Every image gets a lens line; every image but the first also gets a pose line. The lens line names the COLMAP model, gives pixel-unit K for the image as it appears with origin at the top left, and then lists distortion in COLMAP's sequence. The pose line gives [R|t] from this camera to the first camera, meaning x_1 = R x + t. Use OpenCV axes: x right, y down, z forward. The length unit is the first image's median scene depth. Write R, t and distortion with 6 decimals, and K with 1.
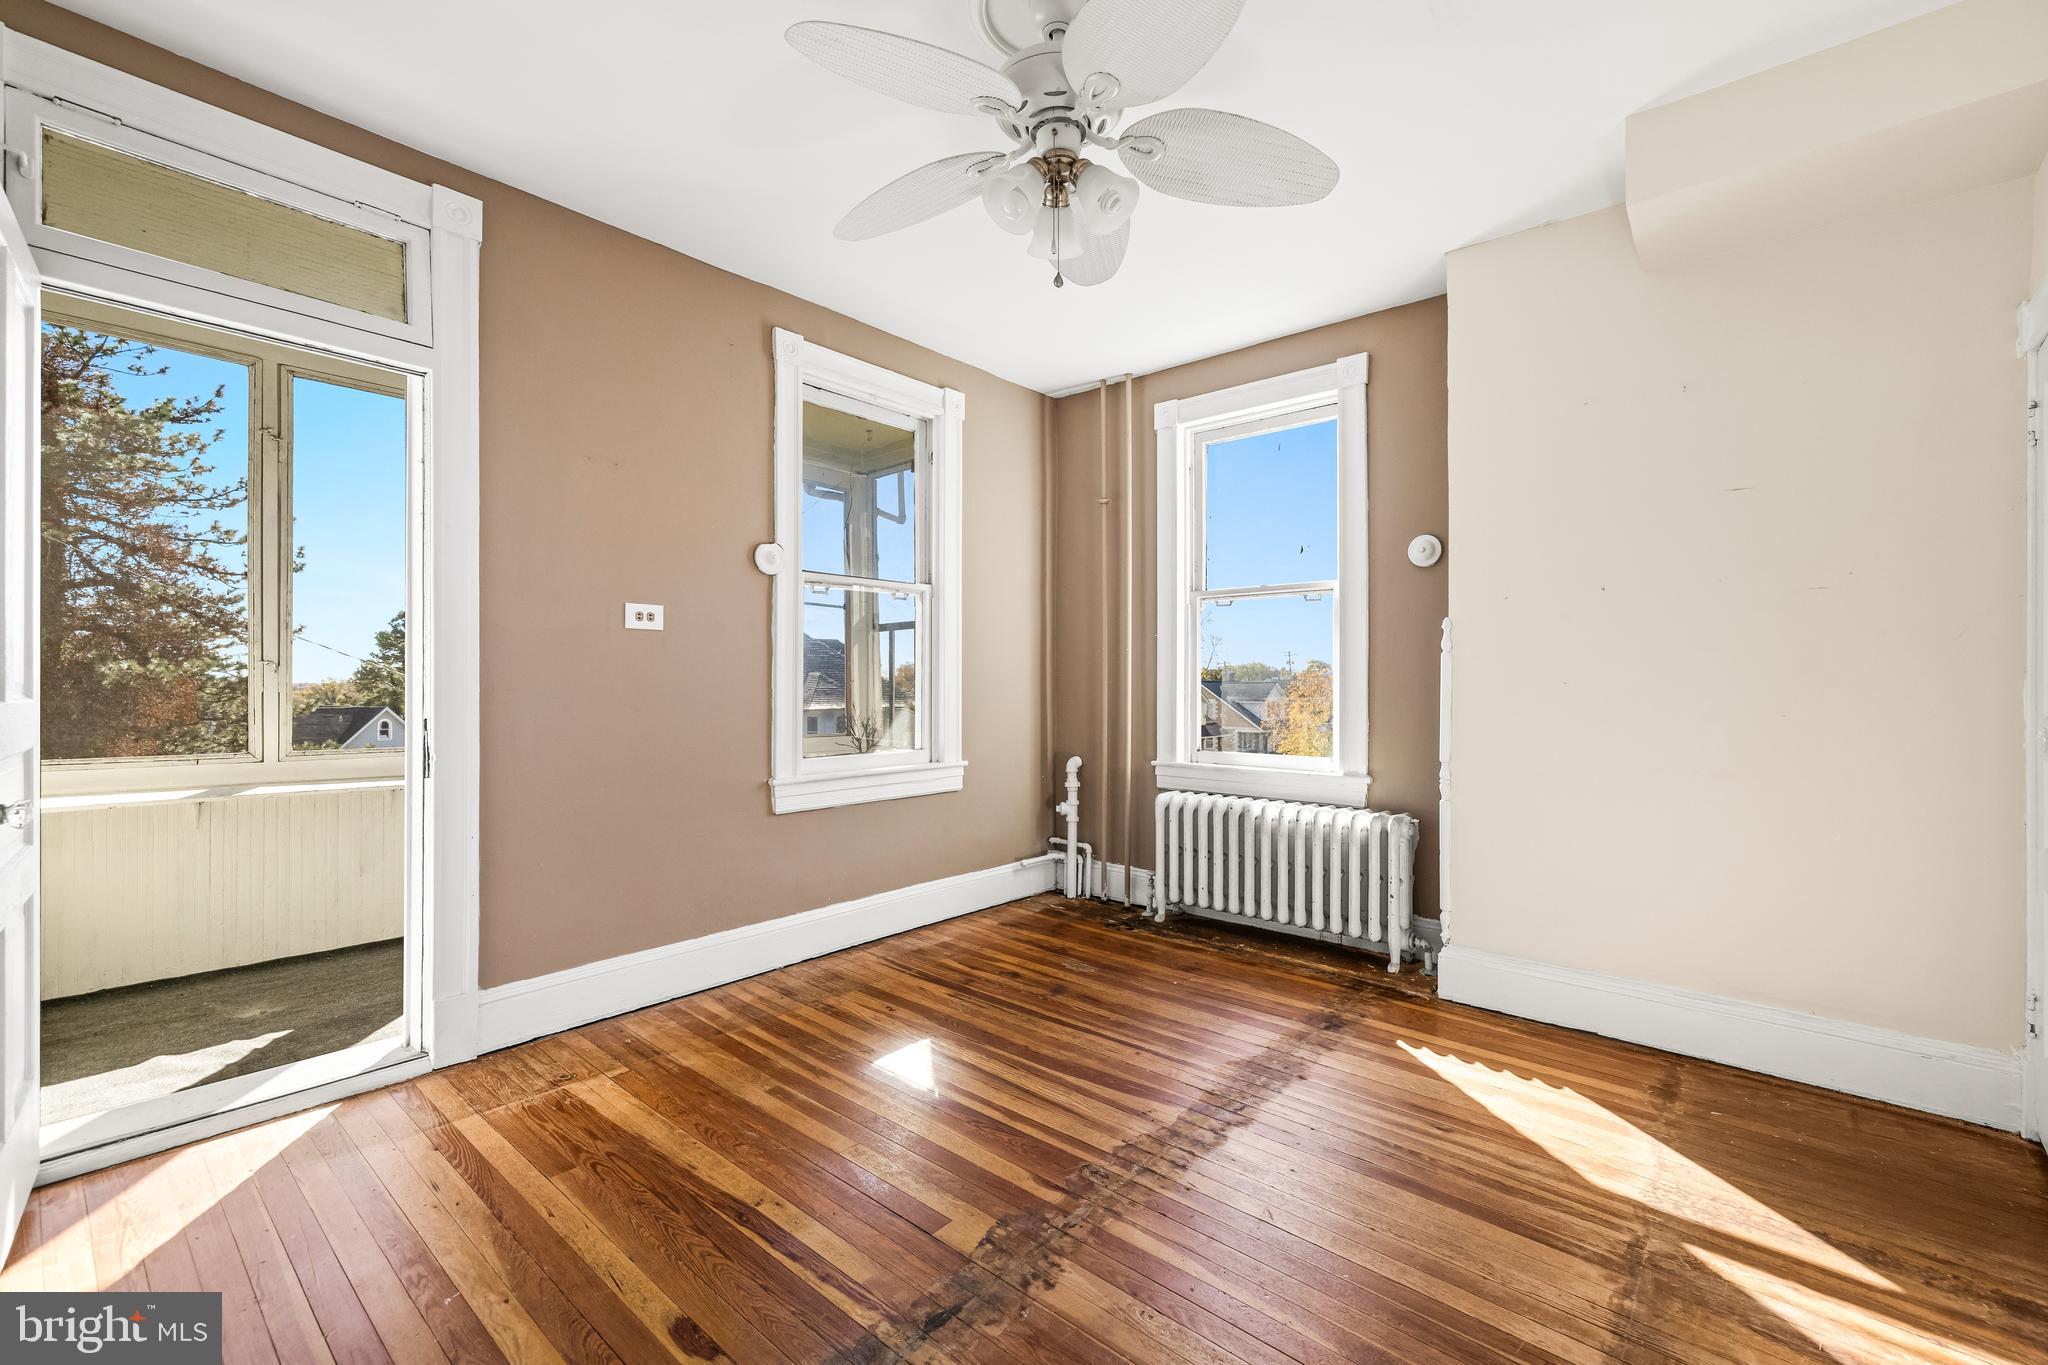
lens RADIAL K [[871.1, 0, 1020.2], [0, 871.1, 675.3], [0, 0, 1]] dist [0.003095, 0.000814]
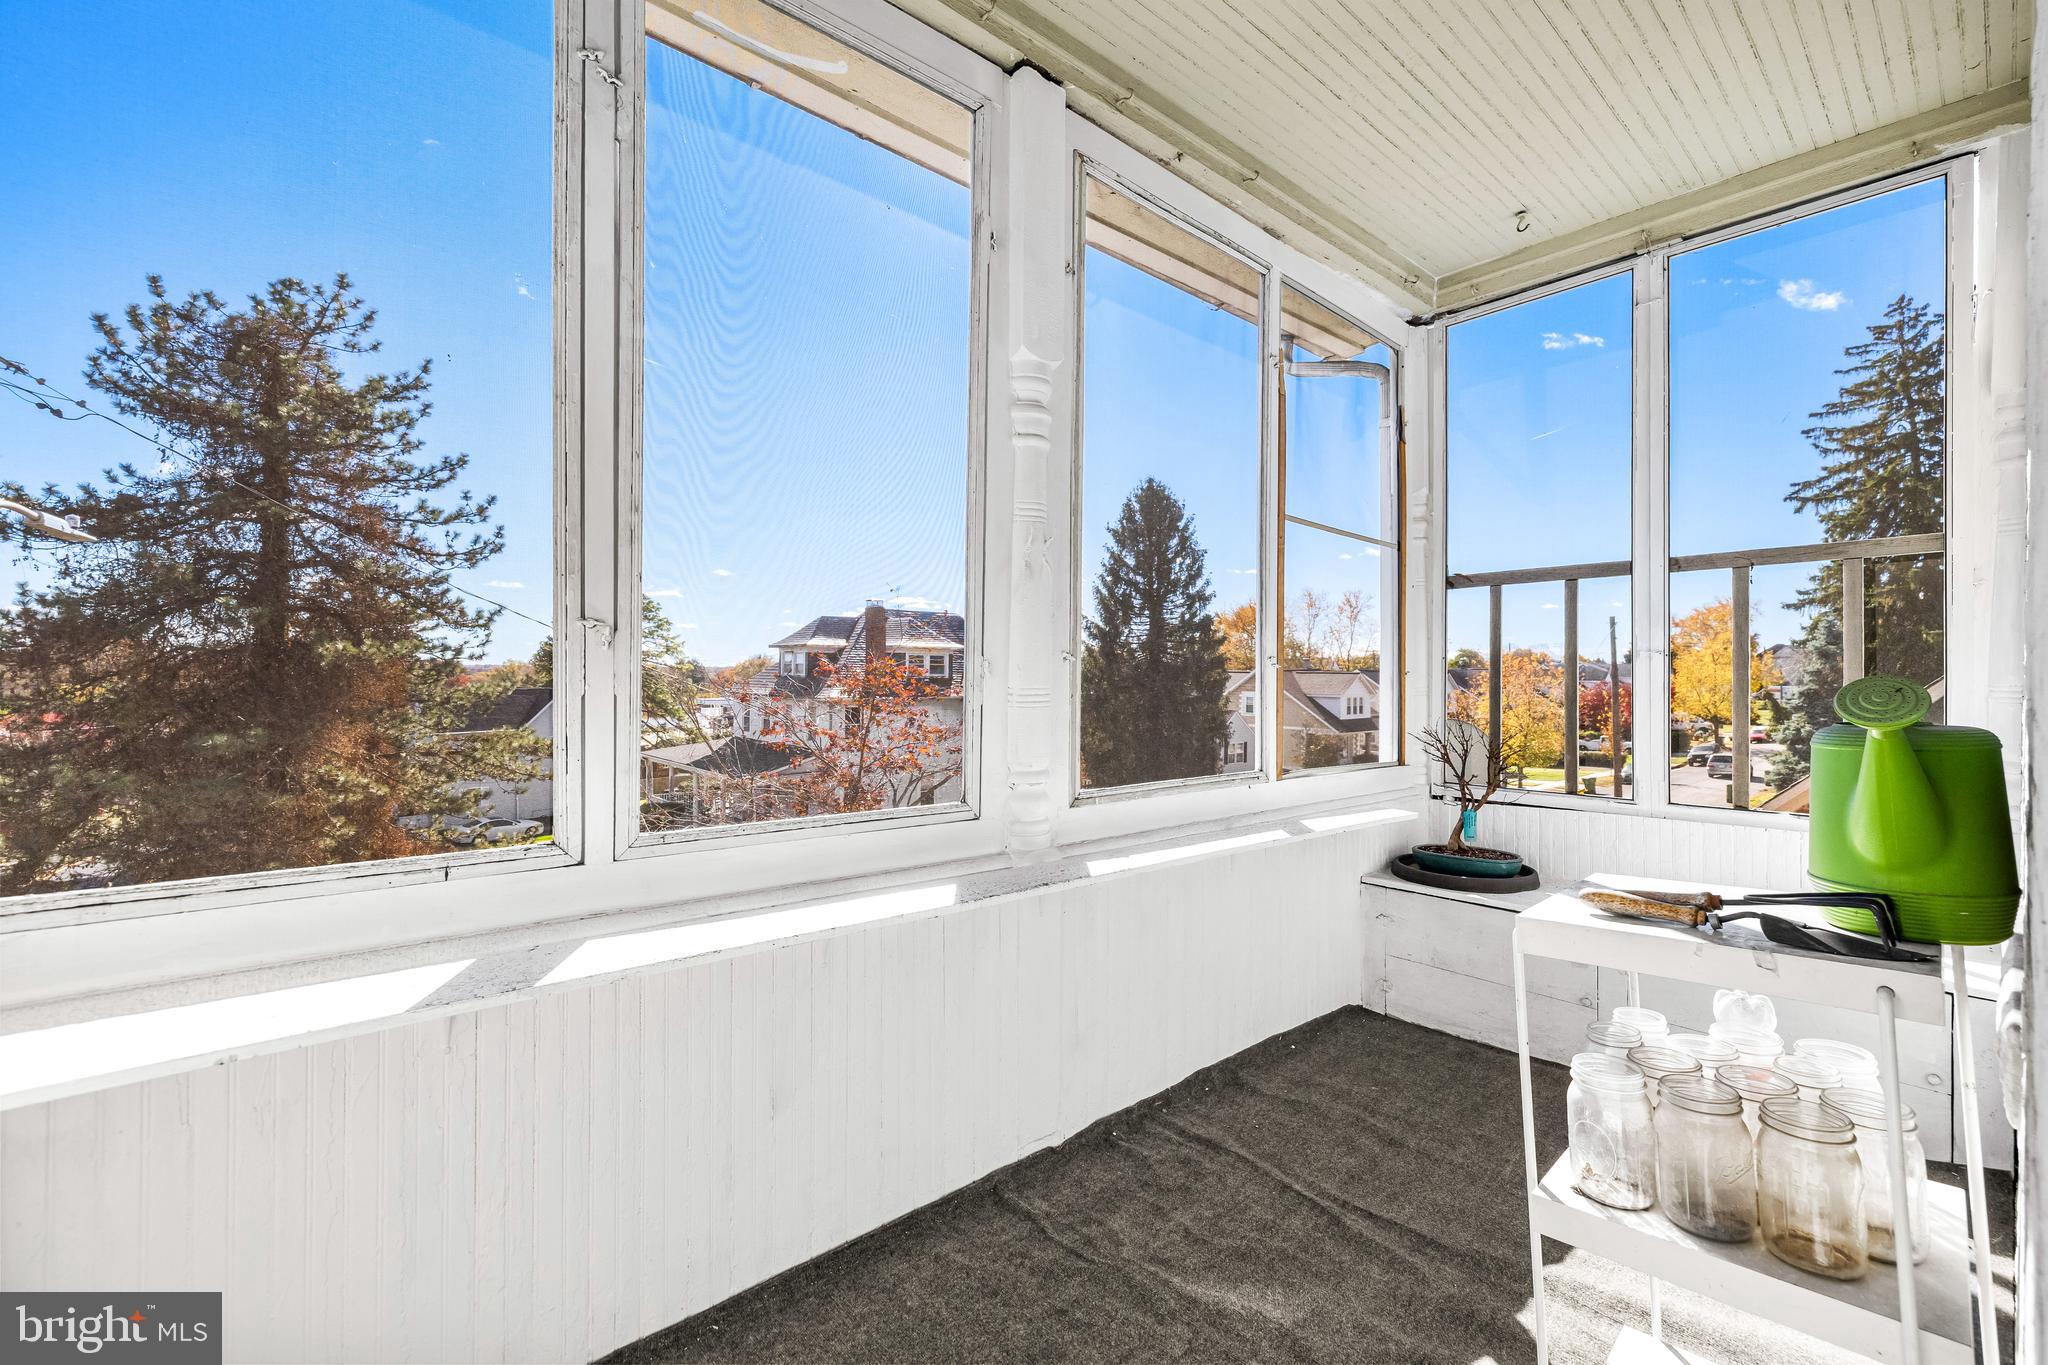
lens RADIAL K [[871.1, 0, 1029.0], [0, 871.1, 672.2], [0, 0, 1]] dist [0.003095, 0.000814]
pose [[0.991096, 0.008892, -0.132855, -0.980368], [-0.007408, 0.999905, 0.011660, 0.004986], [0.132946, -0.010572, 0.991067, 1.005400]]
